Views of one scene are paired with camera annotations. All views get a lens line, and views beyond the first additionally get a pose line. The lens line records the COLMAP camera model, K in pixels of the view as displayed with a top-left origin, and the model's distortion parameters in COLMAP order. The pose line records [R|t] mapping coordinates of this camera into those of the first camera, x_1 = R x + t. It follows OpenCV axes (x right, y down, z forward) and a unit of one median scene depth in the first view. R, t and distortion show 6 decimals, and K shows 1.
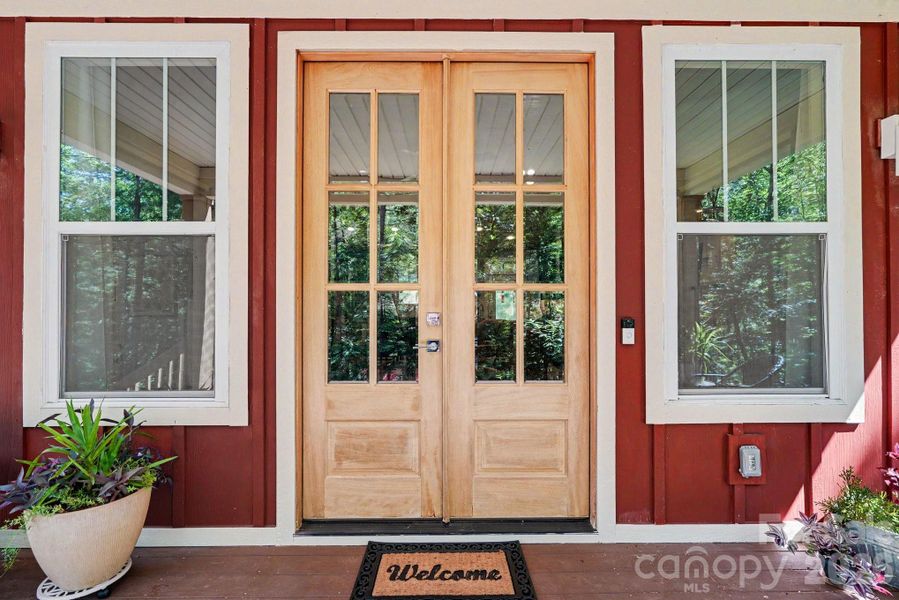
lens RADIAL K [[399.6, 0, 449.5], [0, 399.6, 300.0], [0, 0, 1]] dist [-0.002942, -0.000280]
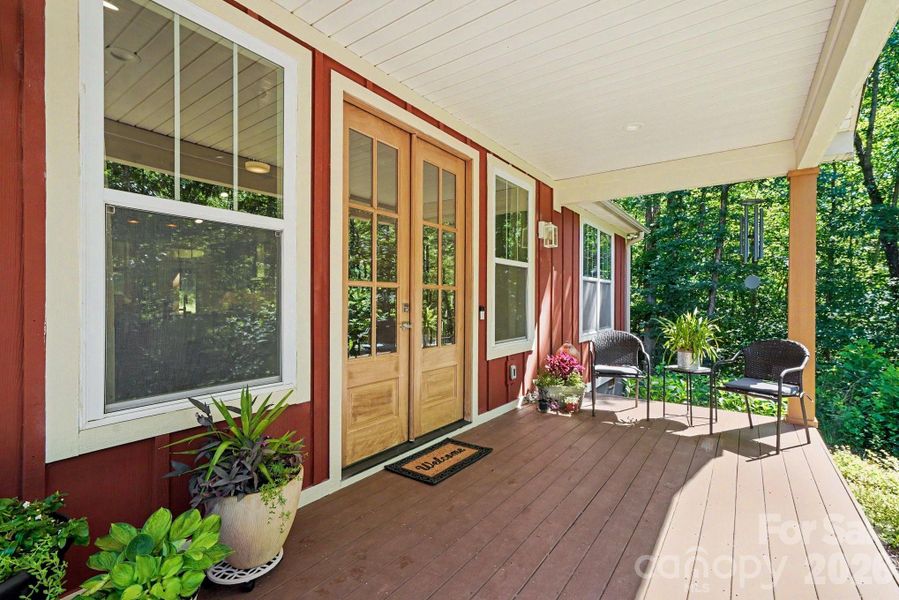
lens RADIAL K [[399.6, 0, 449.5], [0, 399.6, 300.0], [0, 0, 1]] dist [-0.002942, -0.000280]
pose [[0.602442, 0.004427, 0.798150, -1.161620], [-0.015272, 0.999865, 0.005981, 0.008943], [-0.798017, -0.015792, 0.602429, -0.018303]]
